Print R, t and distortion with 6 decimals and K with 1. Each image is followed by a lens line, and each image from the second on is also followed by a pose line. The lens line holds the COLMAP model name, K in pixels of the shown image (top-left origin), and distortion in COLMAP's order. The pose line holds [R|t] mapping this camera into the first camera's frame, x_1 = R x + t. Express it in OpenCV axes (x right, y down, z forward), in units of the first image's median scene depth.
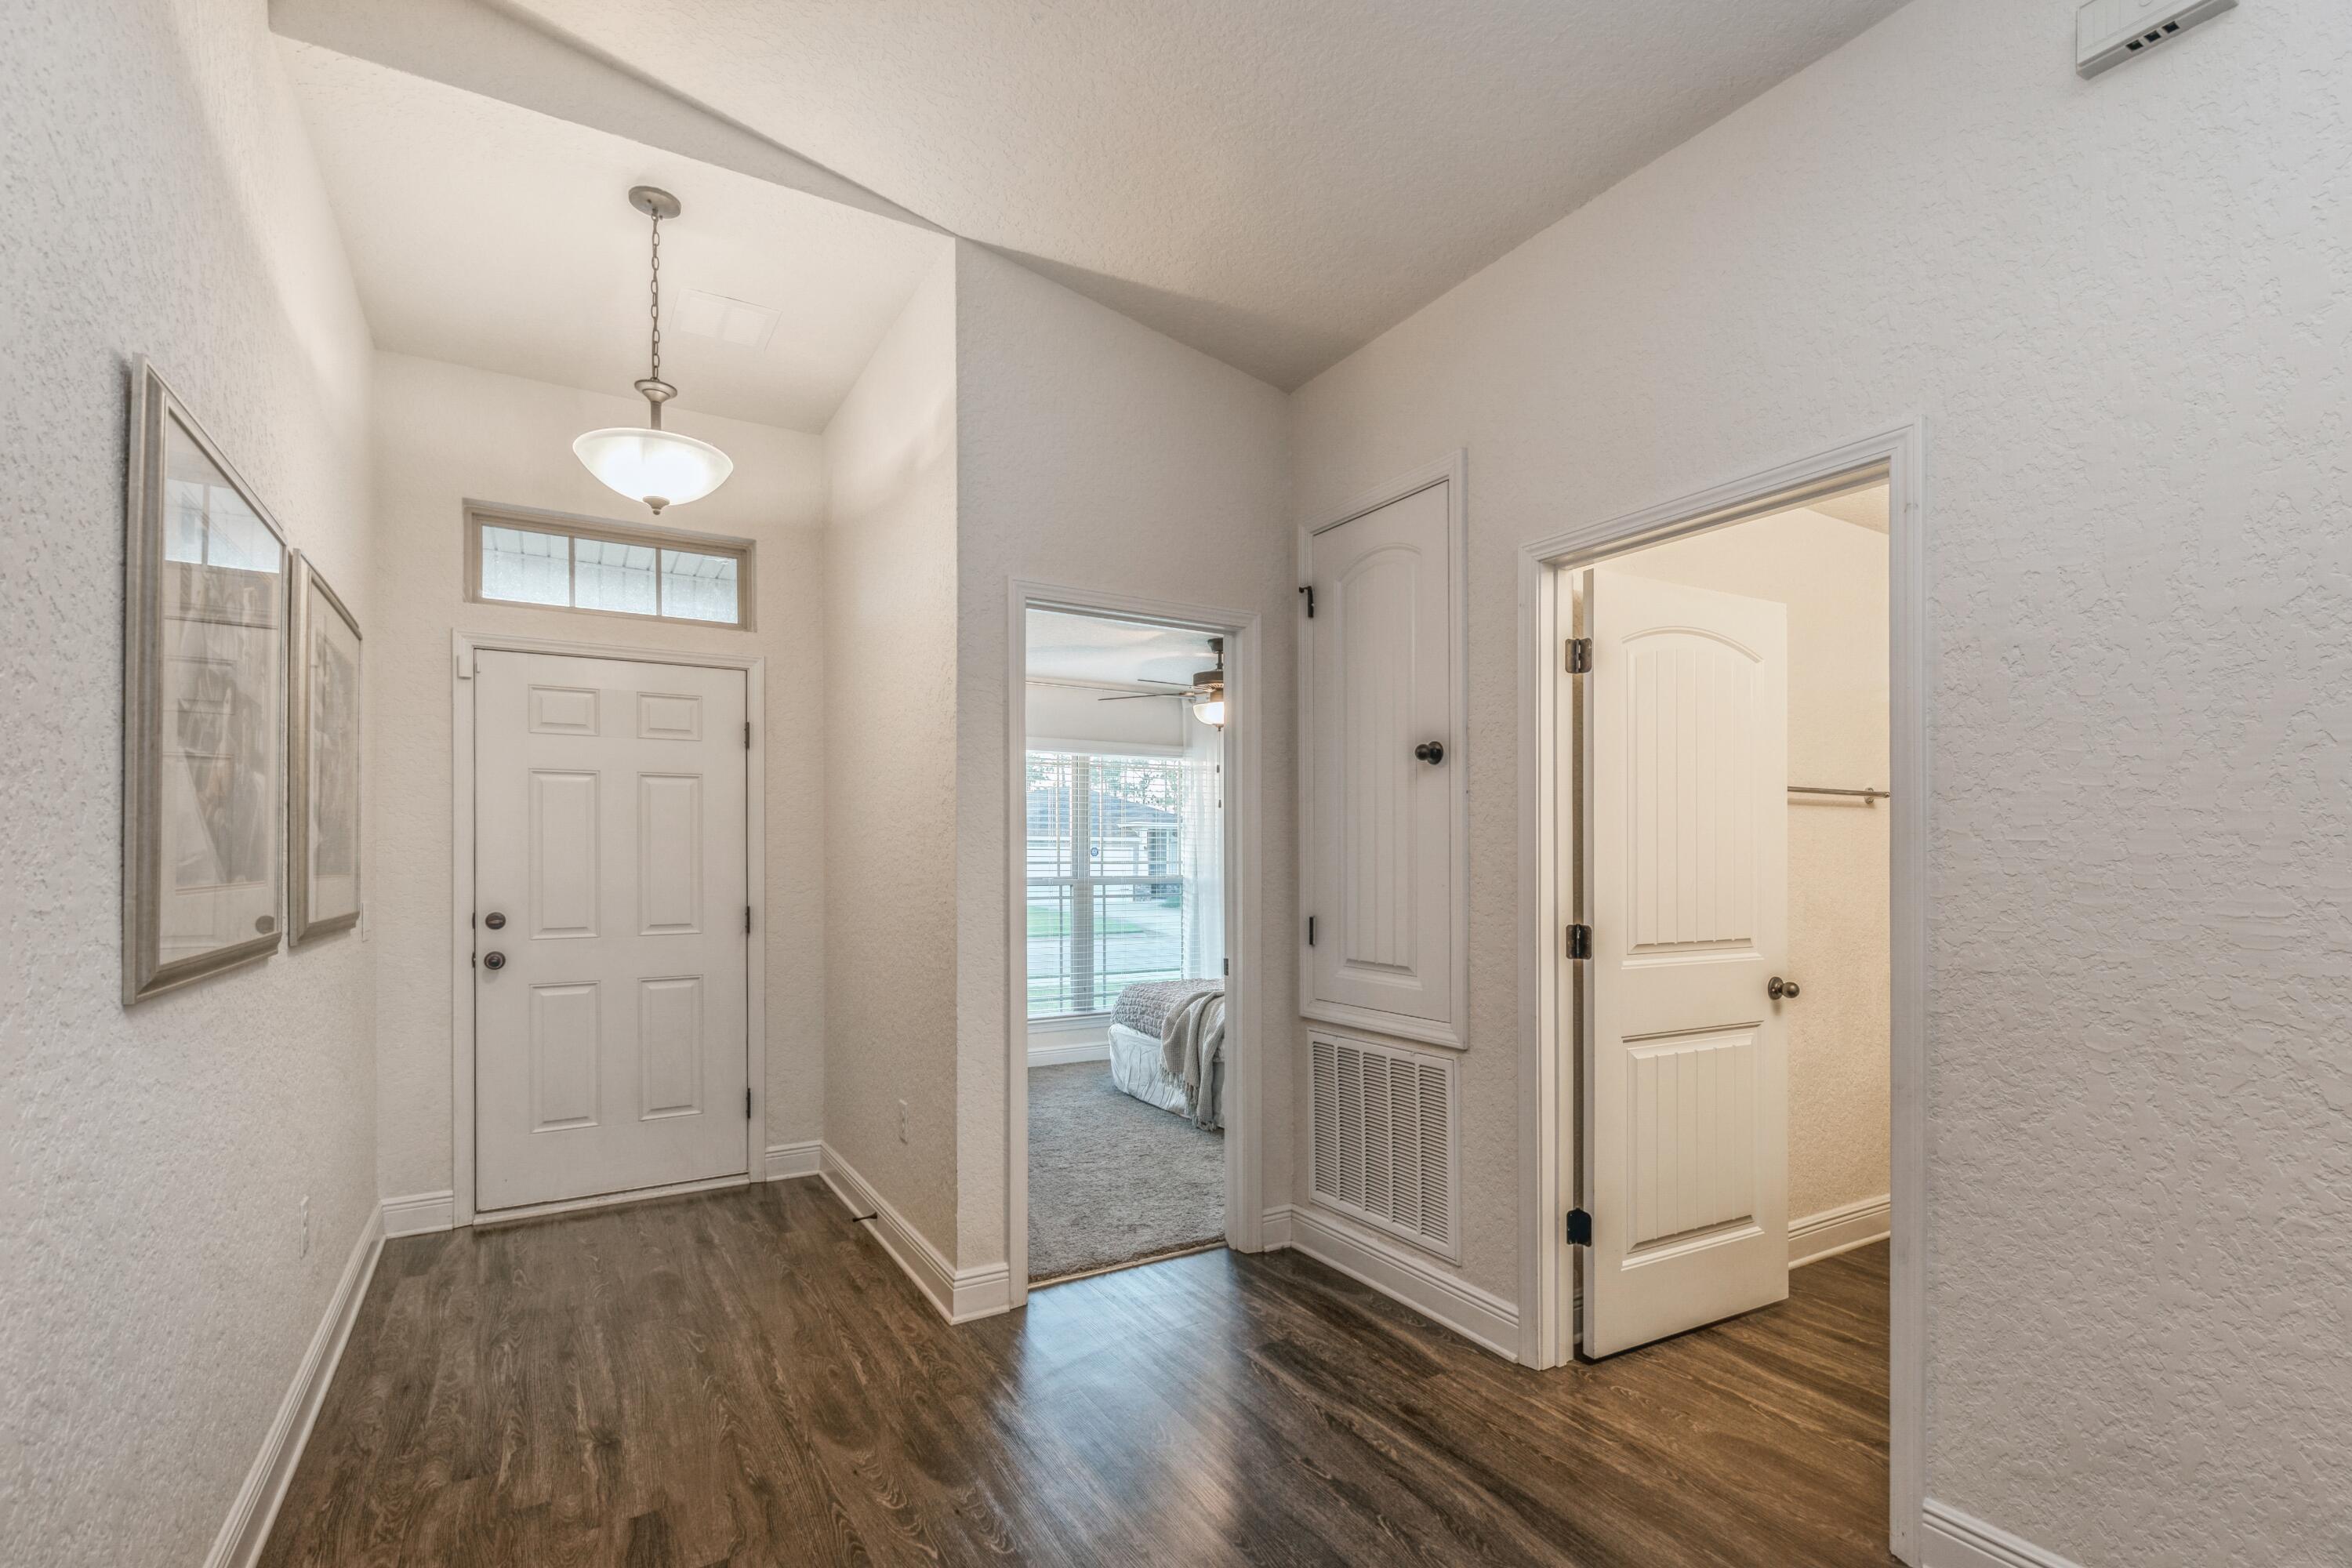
lens RADIAL K [[1063.8, 0, 1163.9], [0, 1063.8, 848.5], [0, 0, 1]] dist [0.004242, -0.000419]
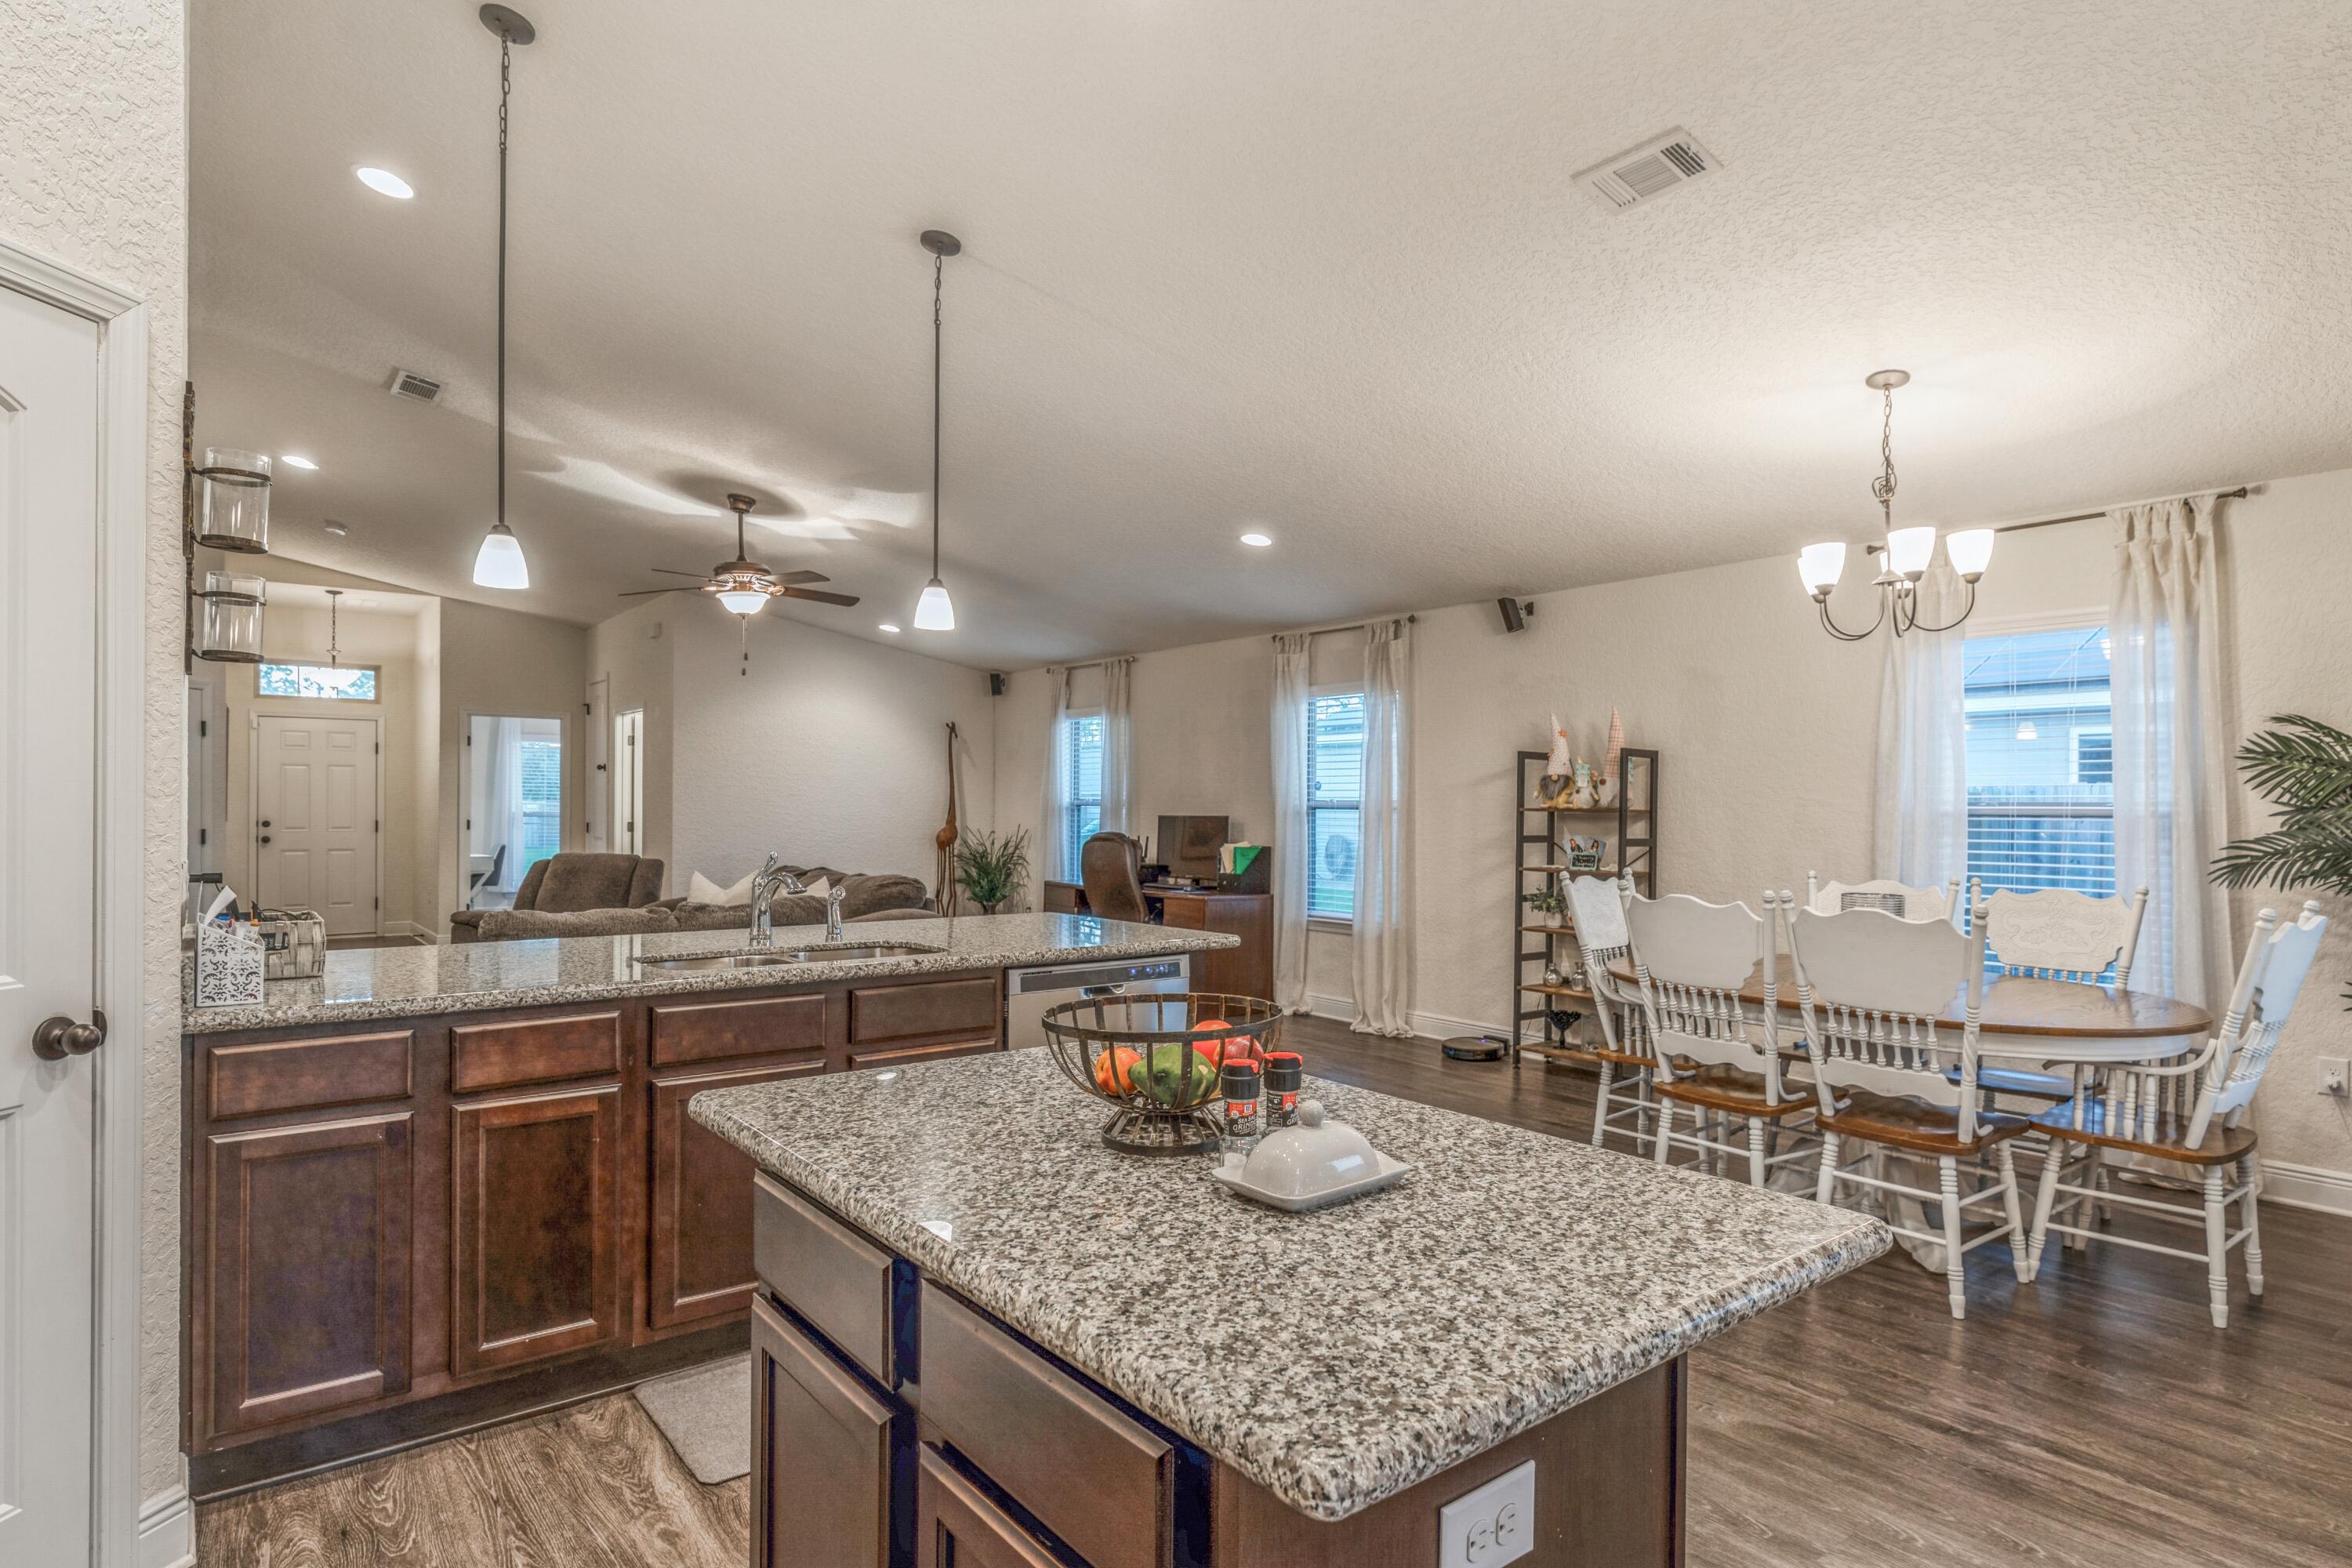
lens RADIAL K [[1269.3, 0, 1187.3], [0, 1269.3, 799.3], [0, 0, 1]] dist [-0.005434, -0.000114]
pose [[0.990589, 0.008710, 0.136592, 0.642666], [-0.009205, 0.999953, 0.002994, -0.011355], [-0.136560, -0.004224, 0.990623, -1.295956]]
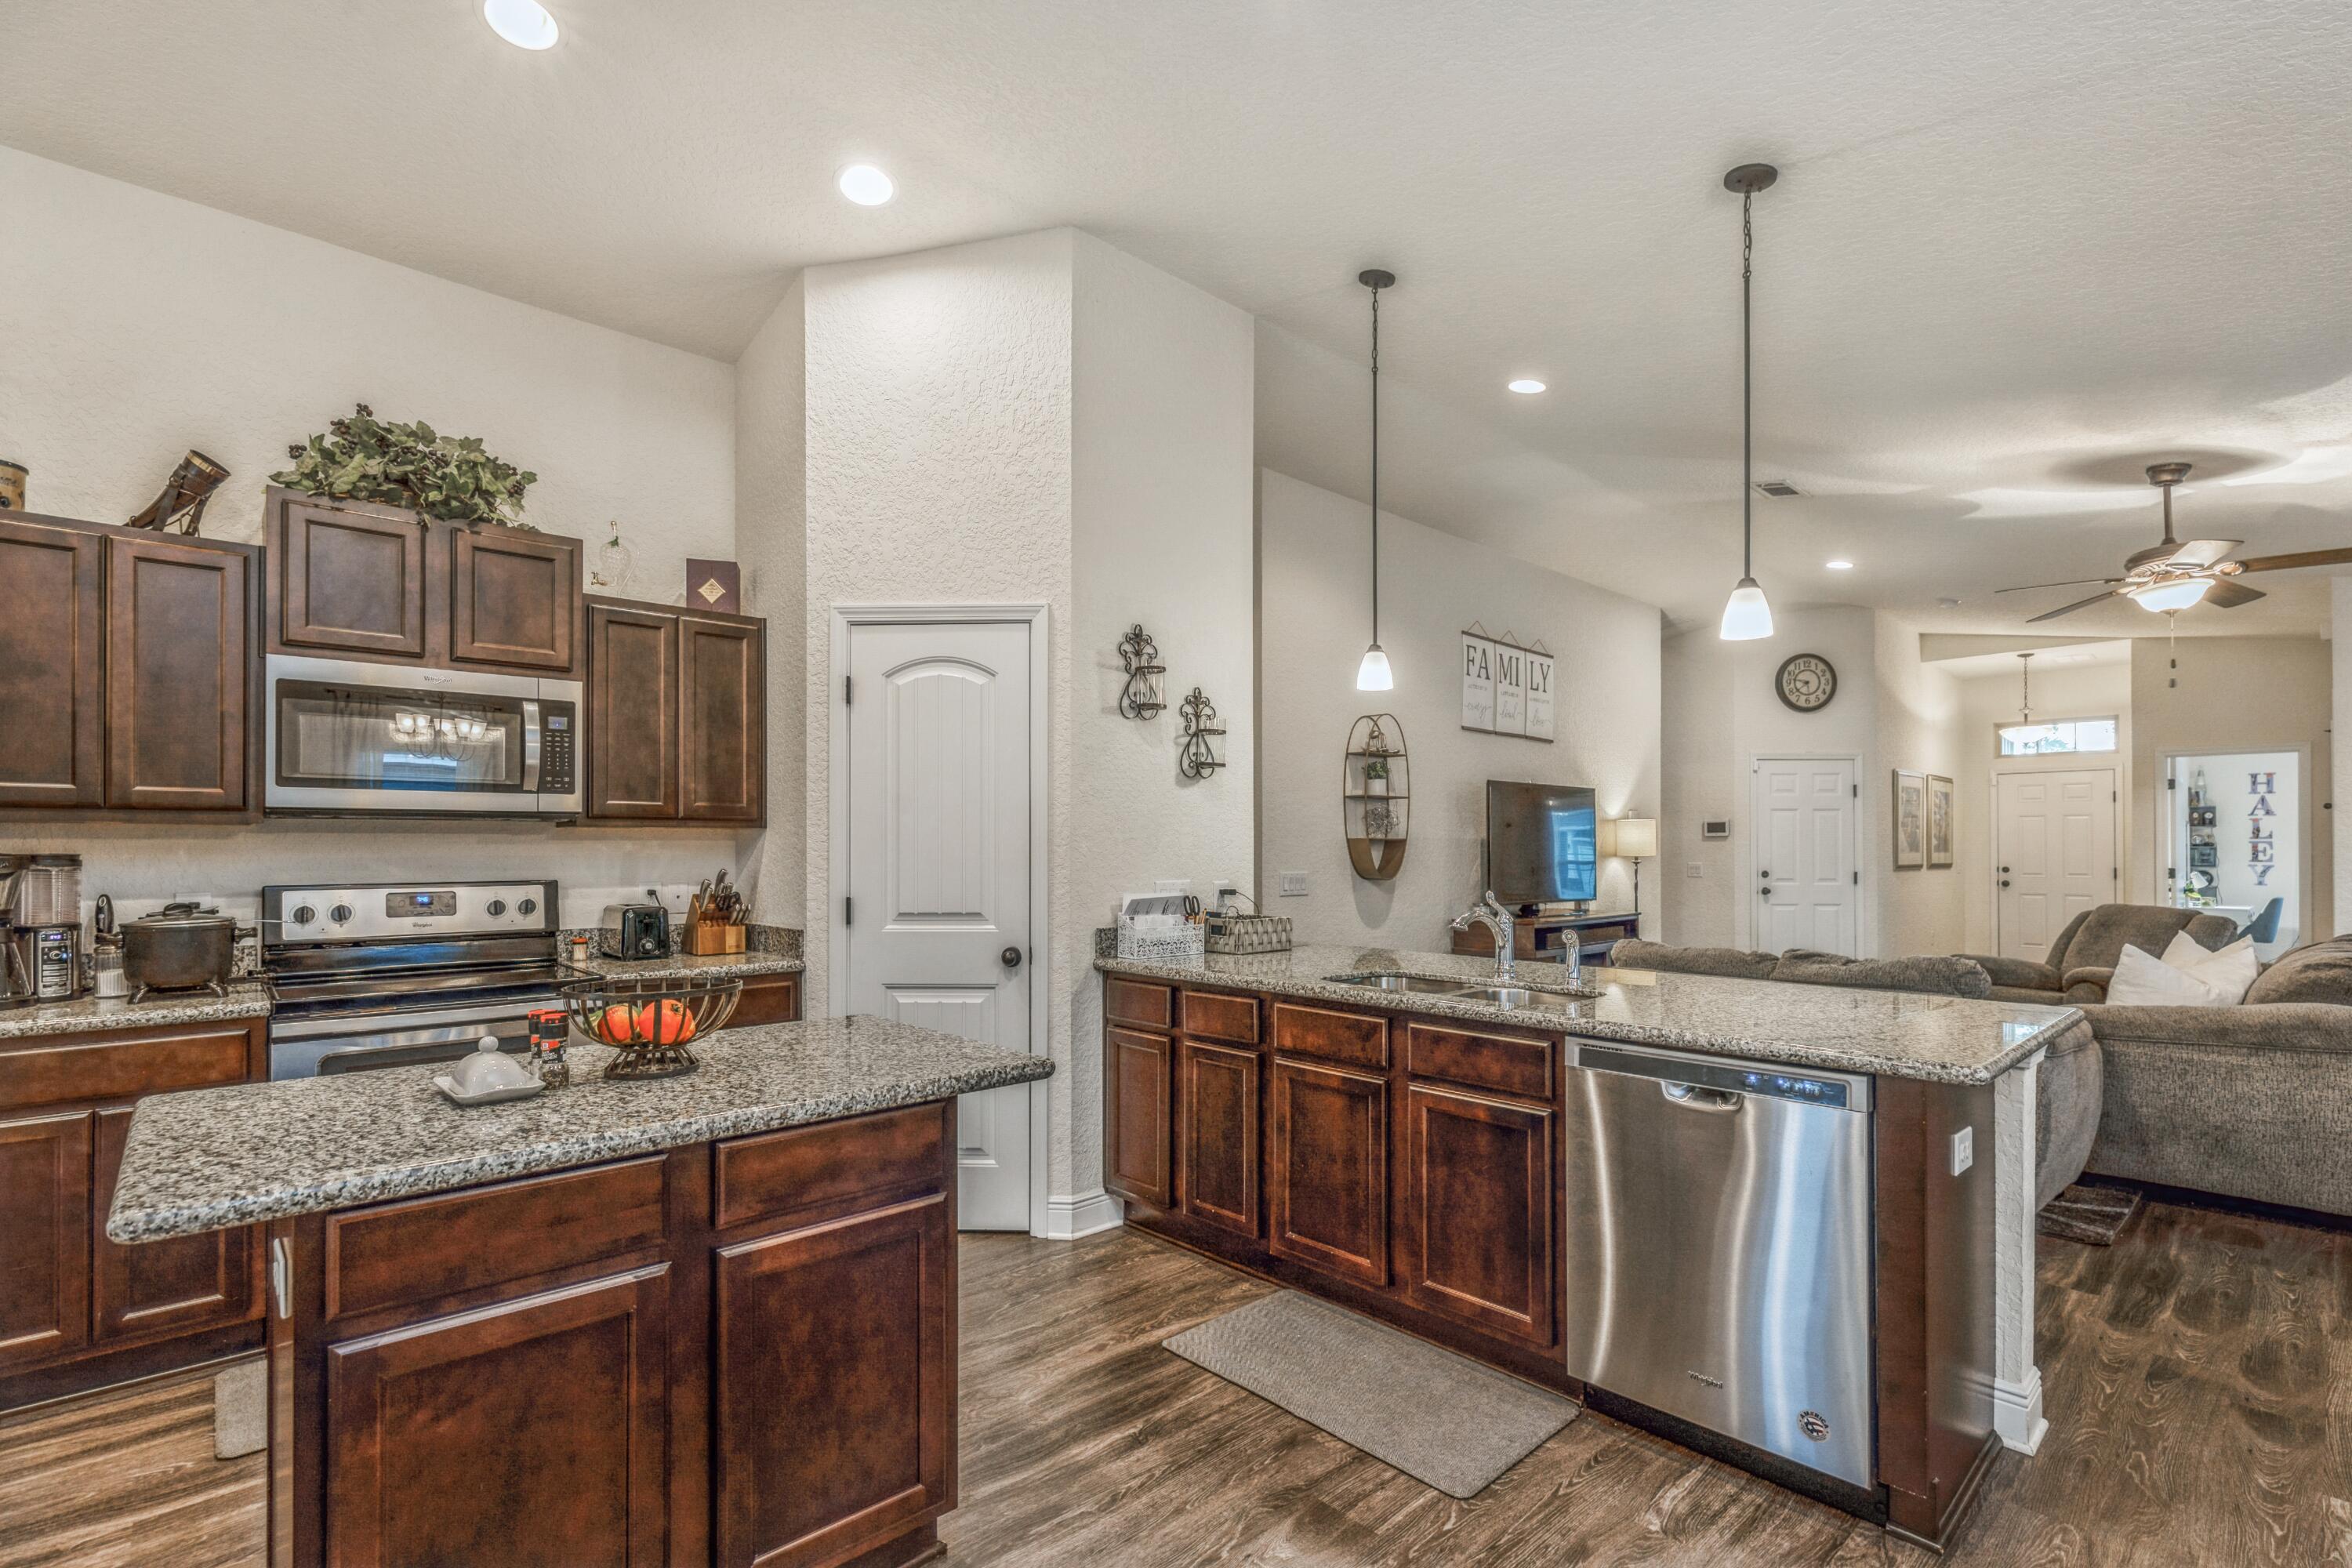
lens RADIAL K [[1063.8, 0, 1182.1], [0, 1063.8, 836.7], [0, 0, 1]] dist [0.004242, -0.000419]
pose [[0.206141, -0.009401, -0.978477, 0.974429], [0.008570, 0.999933, -0.007801, -0.008709], [0.978485, -0.006777, 0.206207, -0.993405]]
